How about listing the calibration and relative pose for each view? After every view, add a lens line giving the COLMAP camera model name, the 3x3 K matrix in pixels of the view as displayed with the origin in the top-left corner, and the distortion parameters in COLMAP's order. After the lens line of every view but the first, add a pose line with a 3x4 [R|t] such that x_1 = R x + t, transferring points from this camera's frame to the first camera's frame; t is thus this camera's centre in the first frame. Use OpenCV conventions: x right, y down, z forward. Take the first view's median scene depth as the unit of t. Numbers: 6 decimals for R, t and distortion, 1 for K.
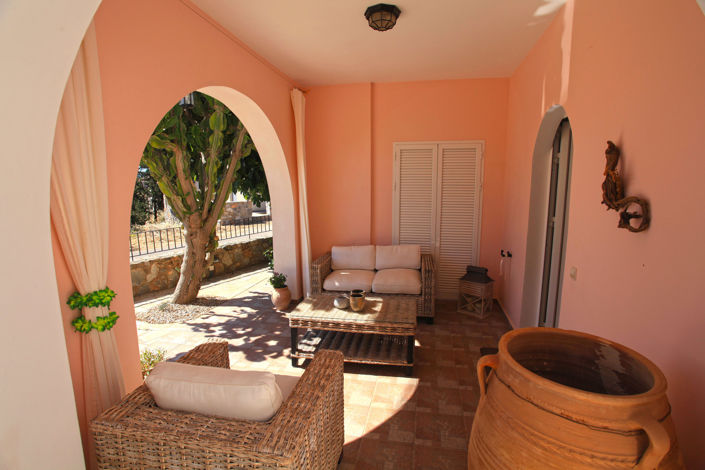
lens RADIAL K [[341.5, 0, 352.5], [0, 341.5, 235.0], [0, 0, 1]] dist [-0.034738, 0.015164]
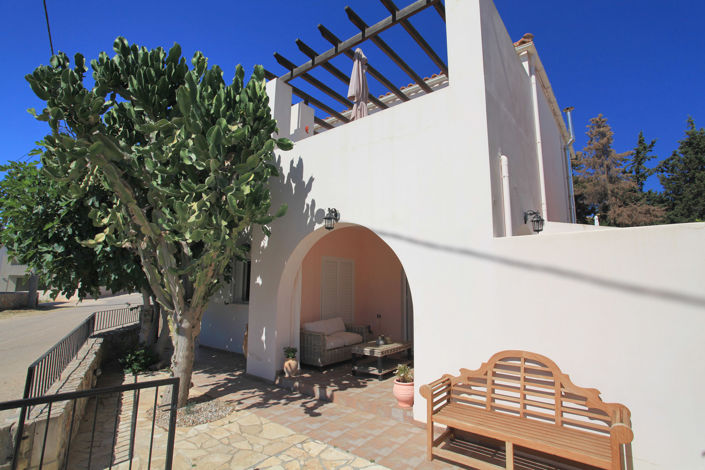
lens RADIAL K [[341.5, 0, 352.5], [0, 341.5, 235.0], [0, 0, 1]] dist [-0.034738, 0.015164]
pose [[0.458355, 0.129997, 0.879211, -1.266741], [0.117154, 0.971776, -0.204759, -0.004622], [-0.881014, 0.196856, 0.430189, 0.150945]]
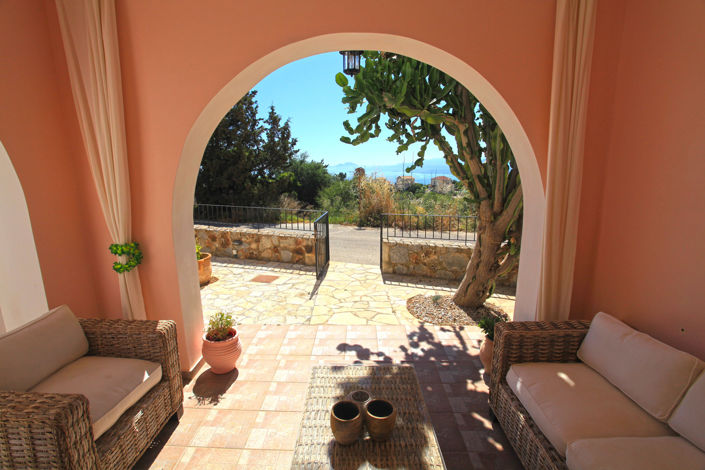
lens RADIAL K [[341.5, 0, 352.5], [0, 341.5, 235.0], [0, 0, 1]] dist [-0.034738, 0.015164]
pose [[0.186215, 0.193069, -0.963353, 0.278057], [-0.138501, 0.975870, 0.168806, -0.089772], [0.972698, 0.101992, 0.208462, 0.594473]]
